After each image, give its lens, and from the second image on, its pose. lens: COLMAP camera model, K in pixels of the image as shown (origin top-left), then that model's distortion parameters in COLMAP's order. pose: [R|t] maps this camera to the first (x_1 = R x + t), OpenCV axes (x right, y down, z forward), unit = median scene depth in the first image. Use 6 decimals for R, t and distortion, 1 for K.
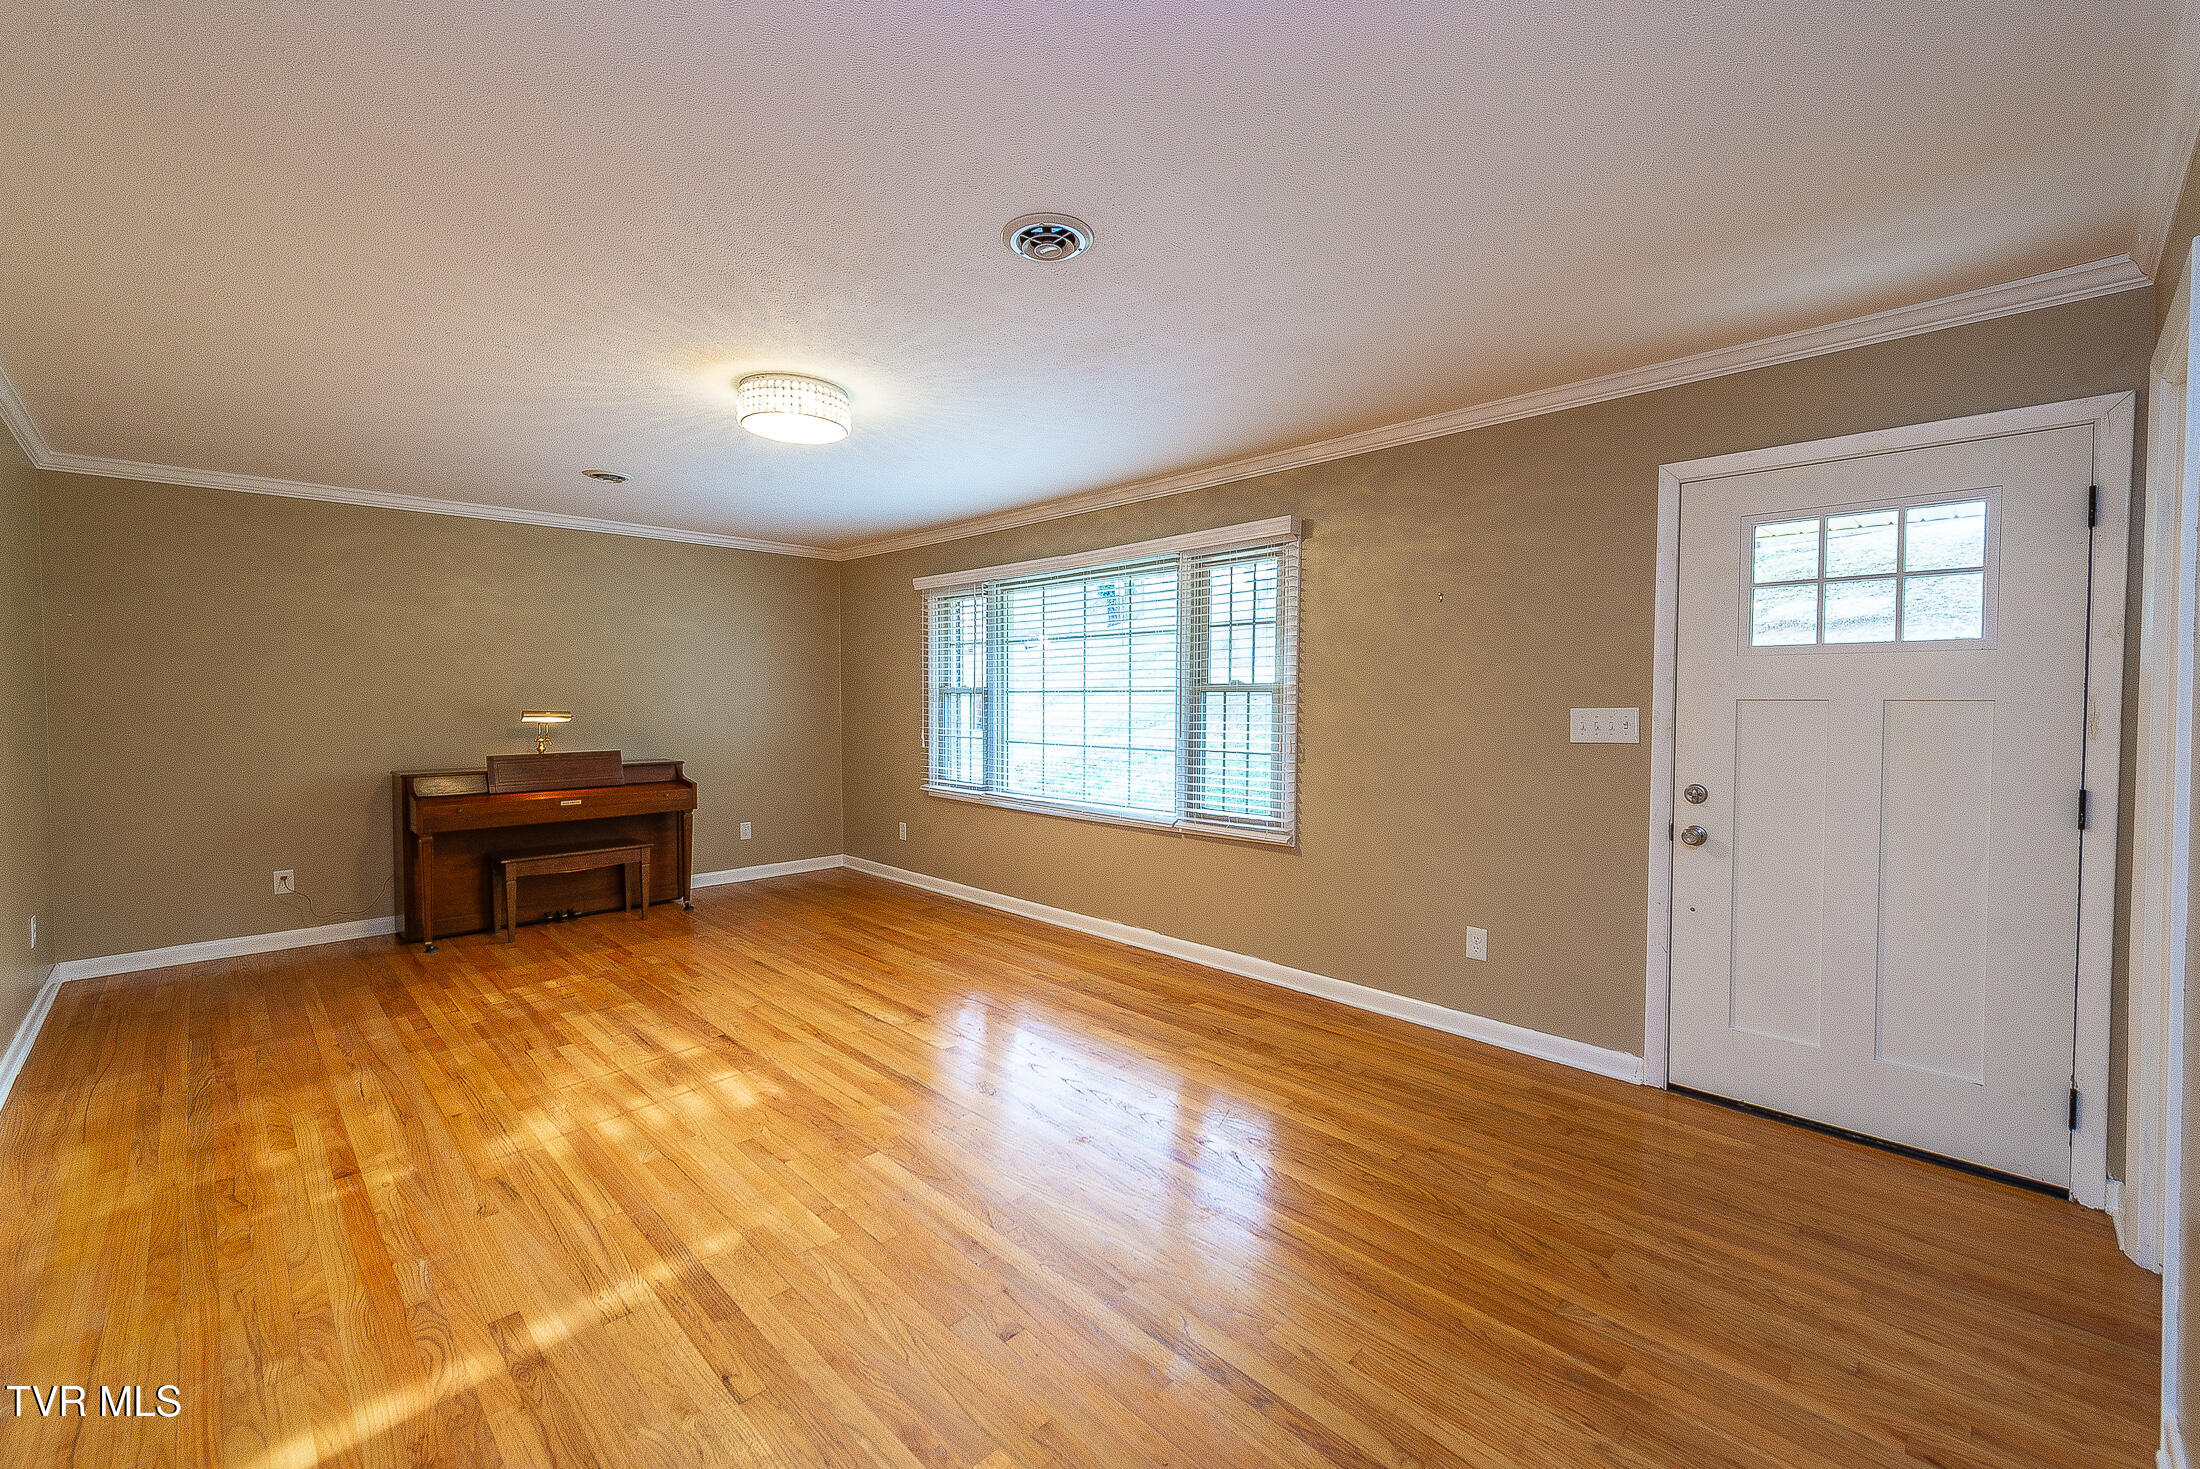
lens RADIAL K [[890.7, 0, 1076.2], [0, 890.7, 725.4], [0, 0, 1]] dist [0.023505, -0.004193]
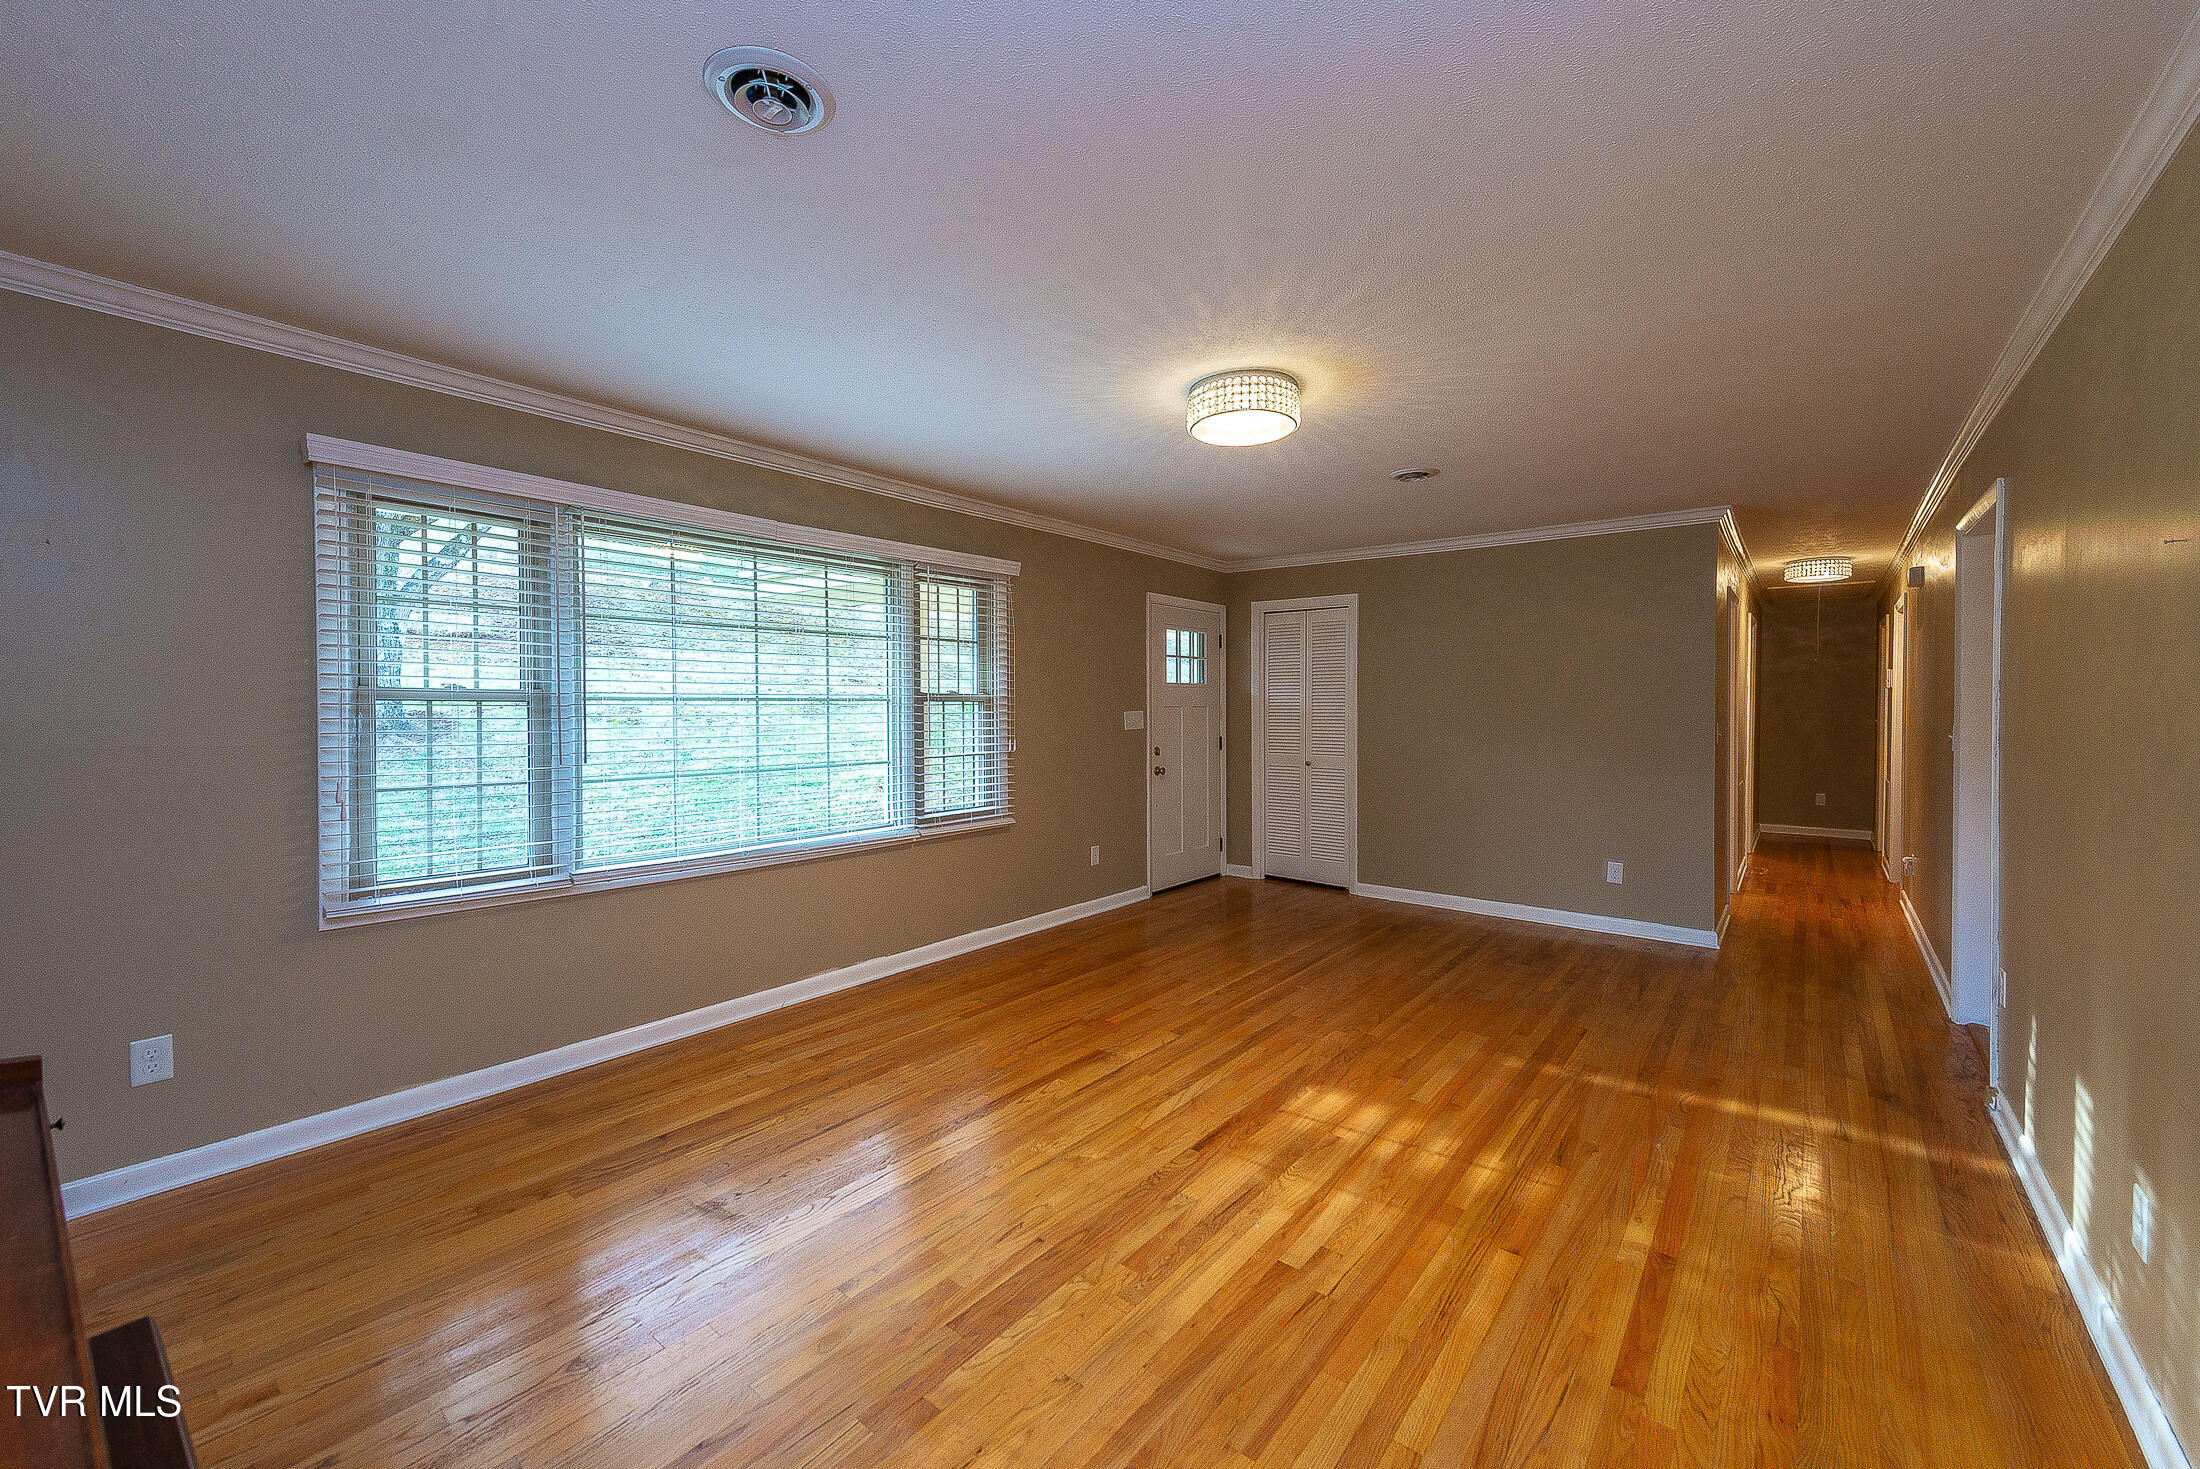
lens RADIAL K [[880.5, 0, 1096.8], [0, 880.5, 714.4], [0, 0, 1]] dist [0.019359, -0.004934]
pose [[-0.123395, -0.009204, 0.992315, -1.146053], [0.034982, 0.999295, 0.013618, -0.036924], [-0.991741, 0.036394, -0.122986, 1.181945]]
